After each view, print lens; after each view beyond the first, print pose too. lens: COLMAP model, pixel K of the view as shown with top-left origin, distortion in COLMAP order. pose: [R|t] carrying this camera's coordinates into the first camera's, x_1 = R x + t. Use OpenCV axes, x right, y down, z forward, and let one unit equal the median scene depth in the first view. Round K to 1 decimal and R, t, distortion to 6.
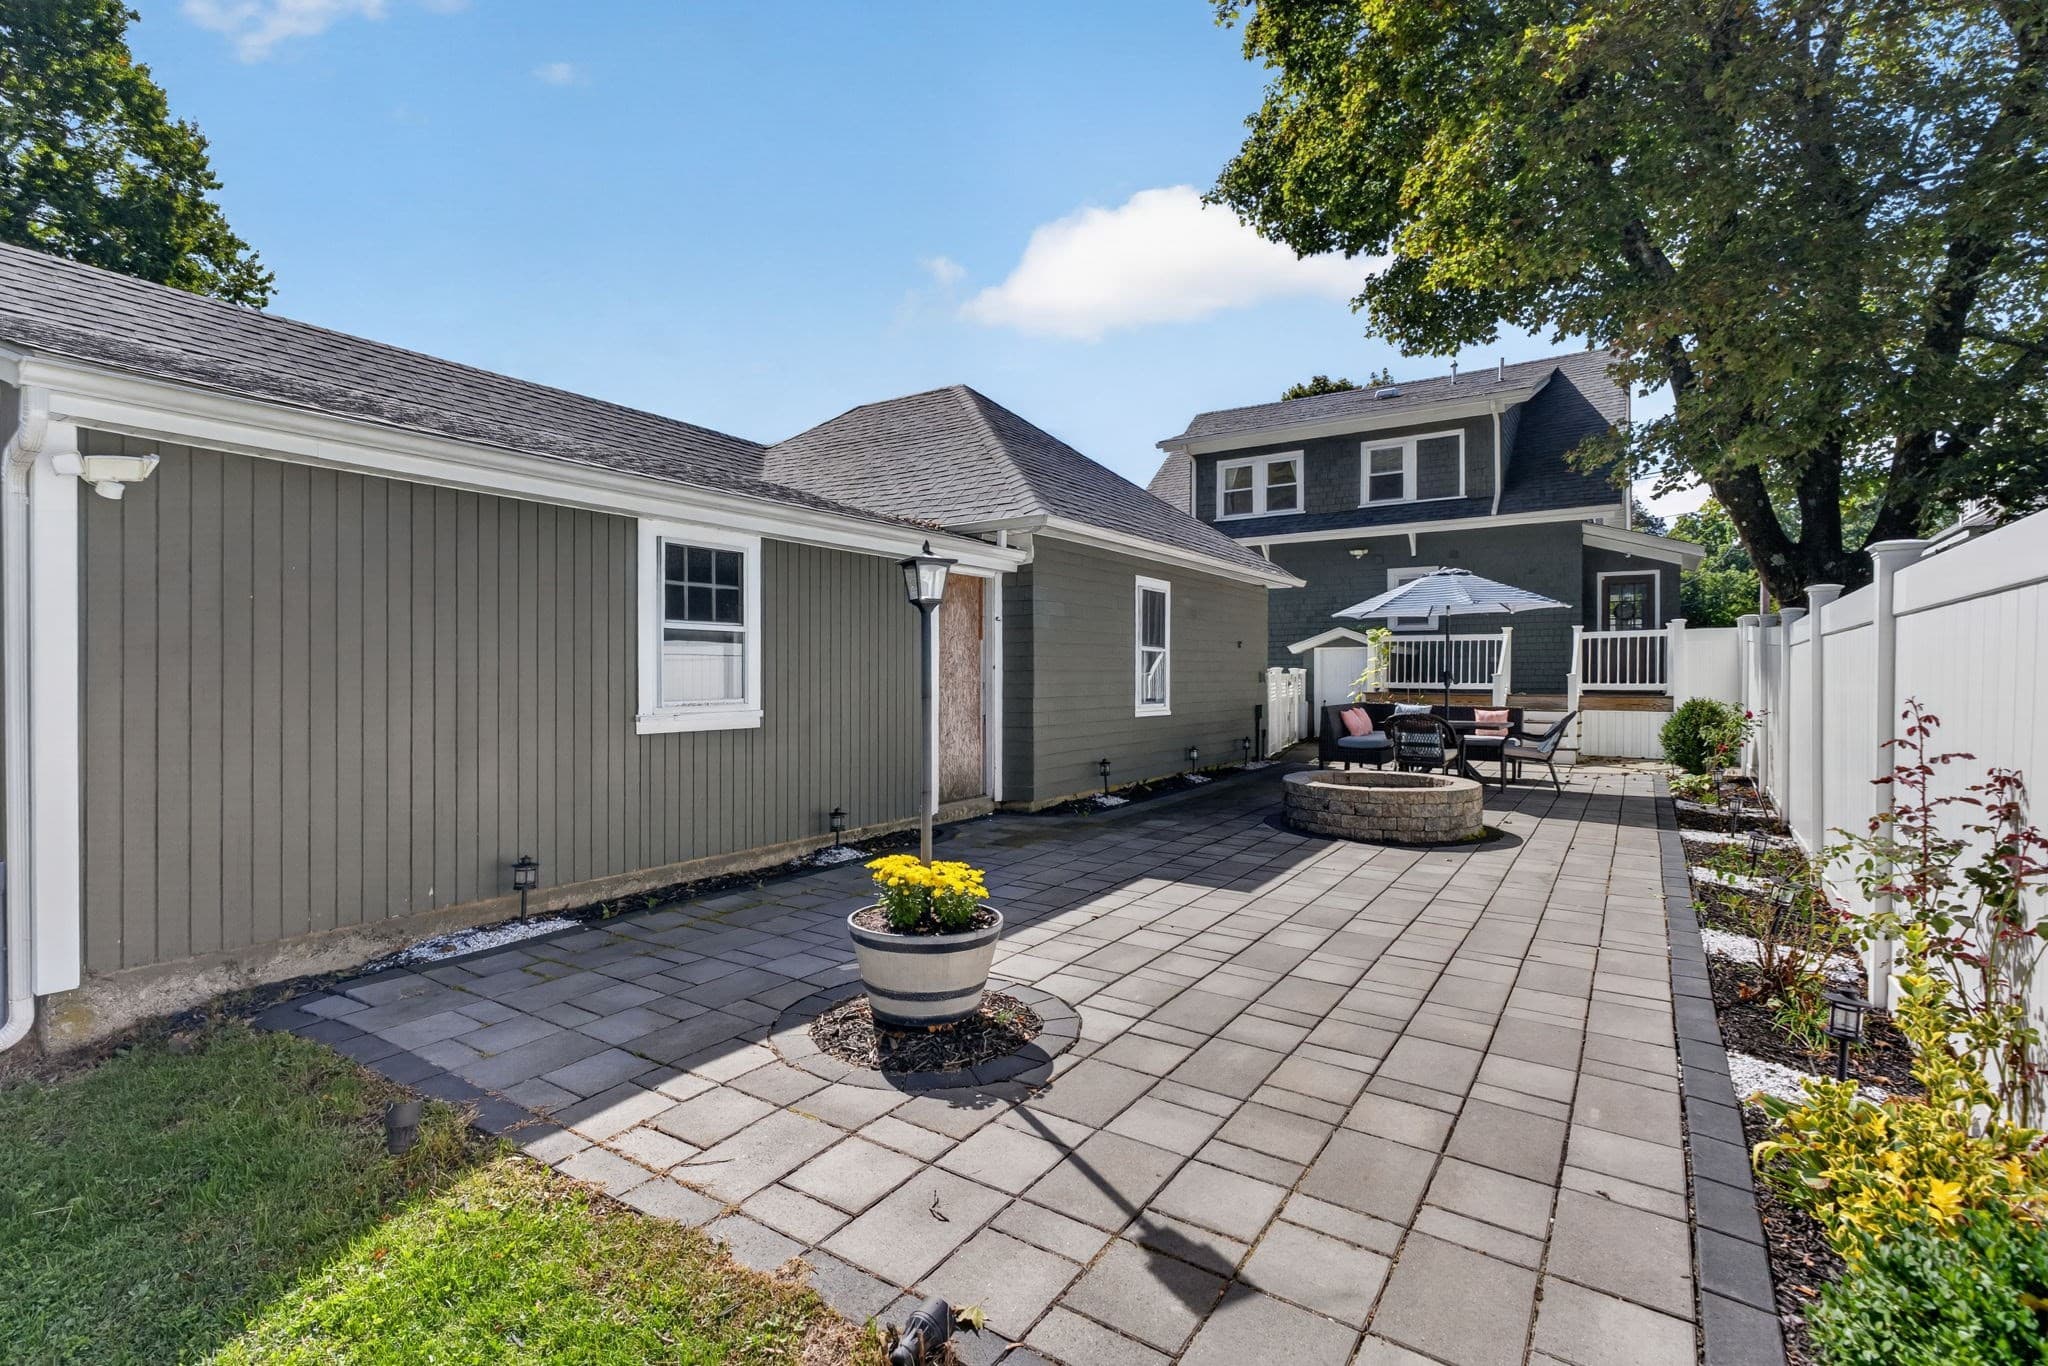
lens RADIAL K [[920.5, 0, 1026.2], [0, 920.5, 673.9], [0, 0, 1]] dist [-0.000124, -0.000005]
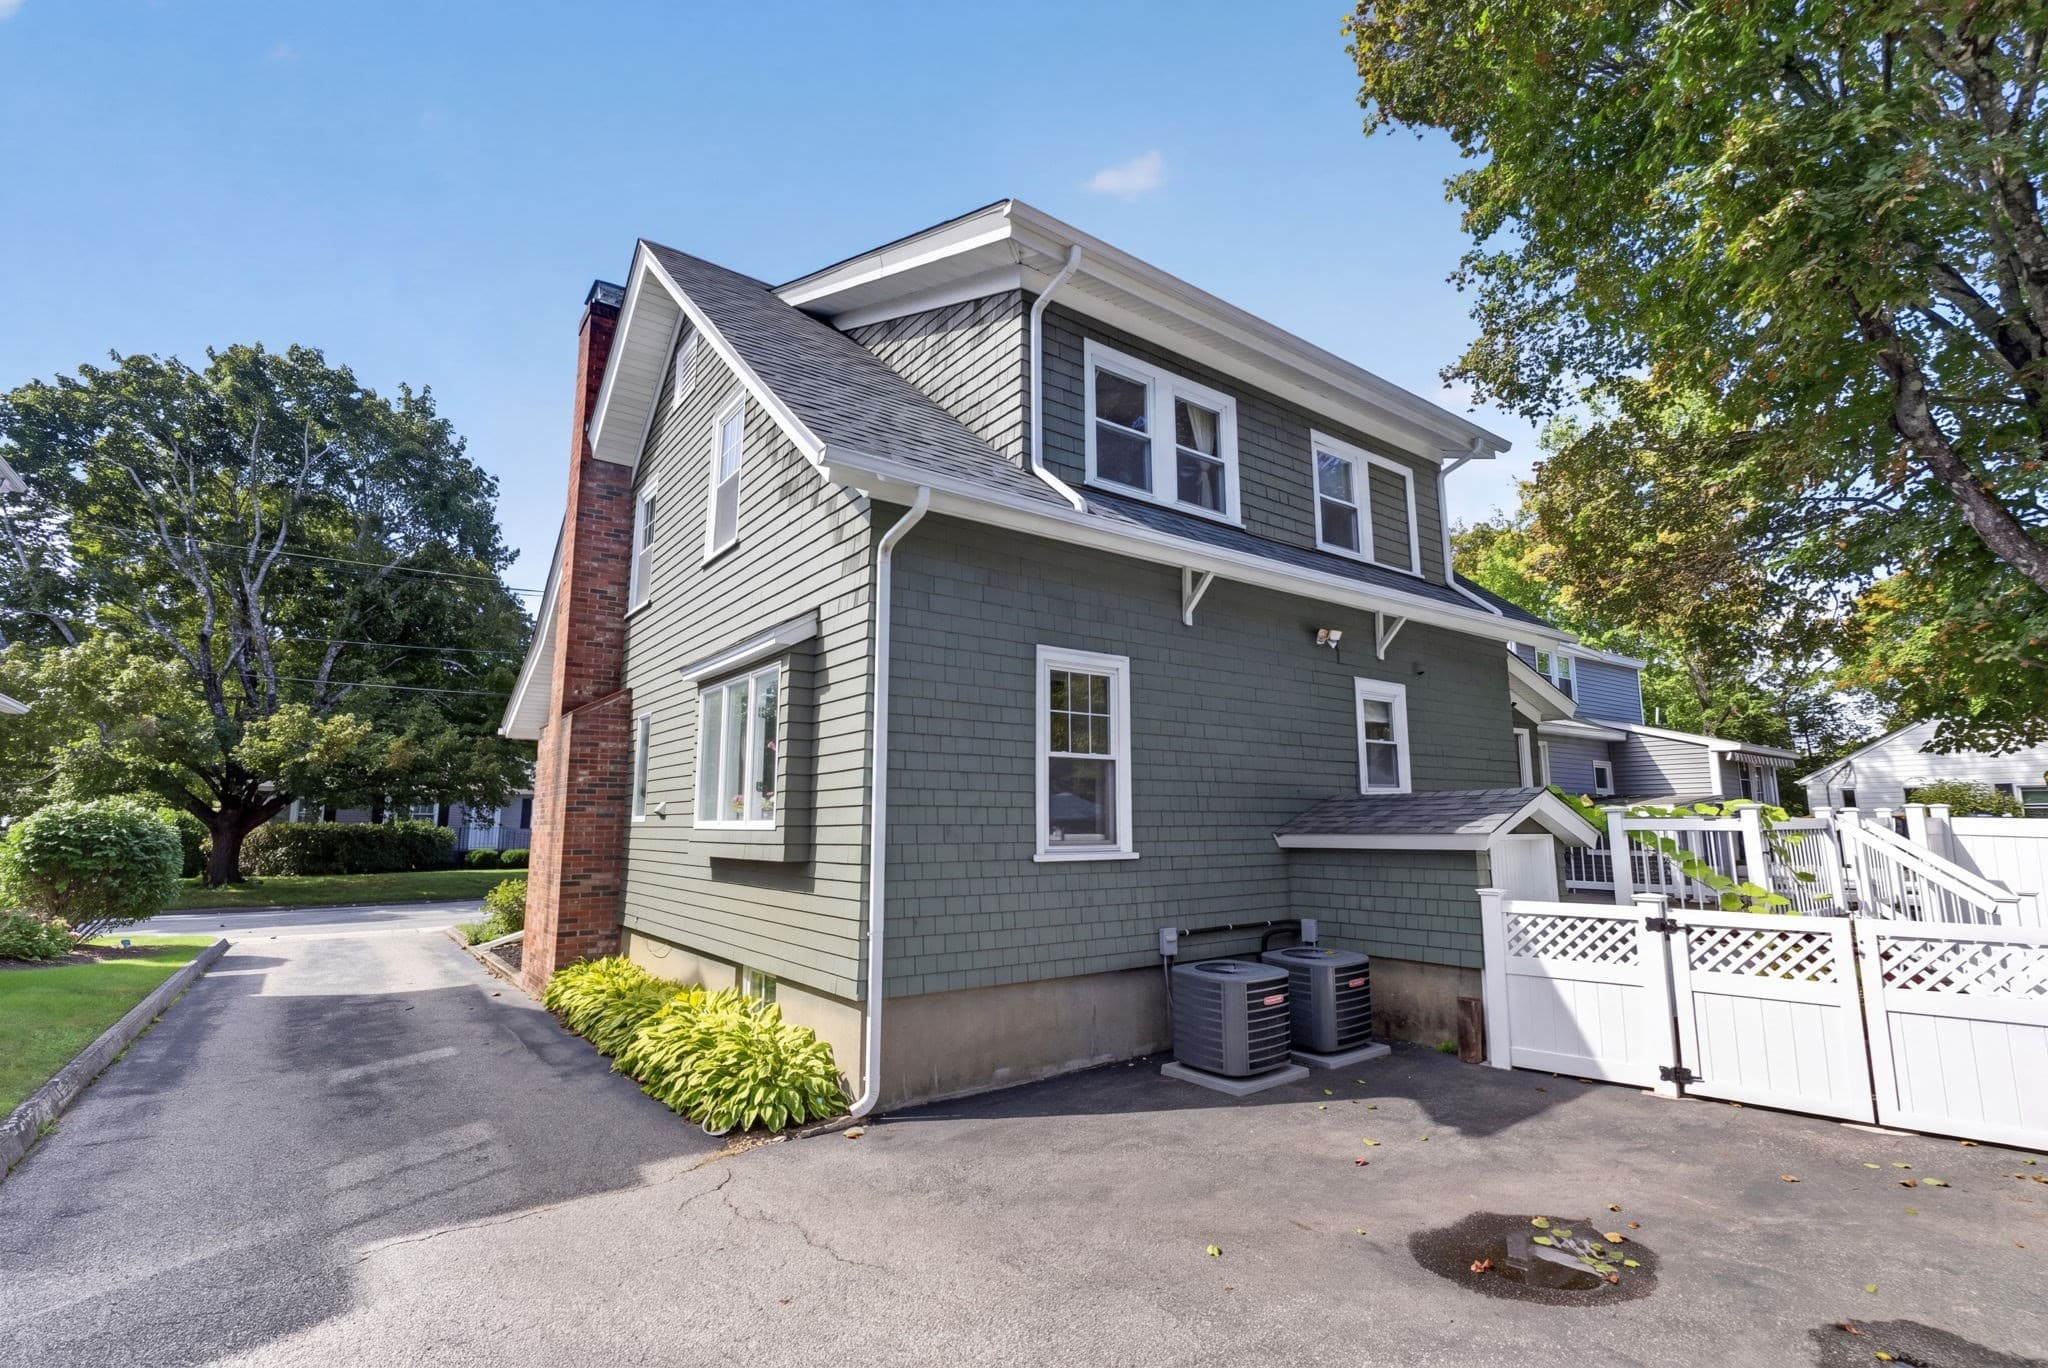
lens RADIAL K [[933.4, 0, 1034.3], [0, 933.4, 677.6], [0, 0, 1]] dist [0.005284, 0.001111]
pose [[0.321757, 0.147490, 0.935264, -0.155730], [0.007853, 0.987343, -0.158404, -0.028009], [-0.946790, 0.058313, 0.316527, 0.951242]]
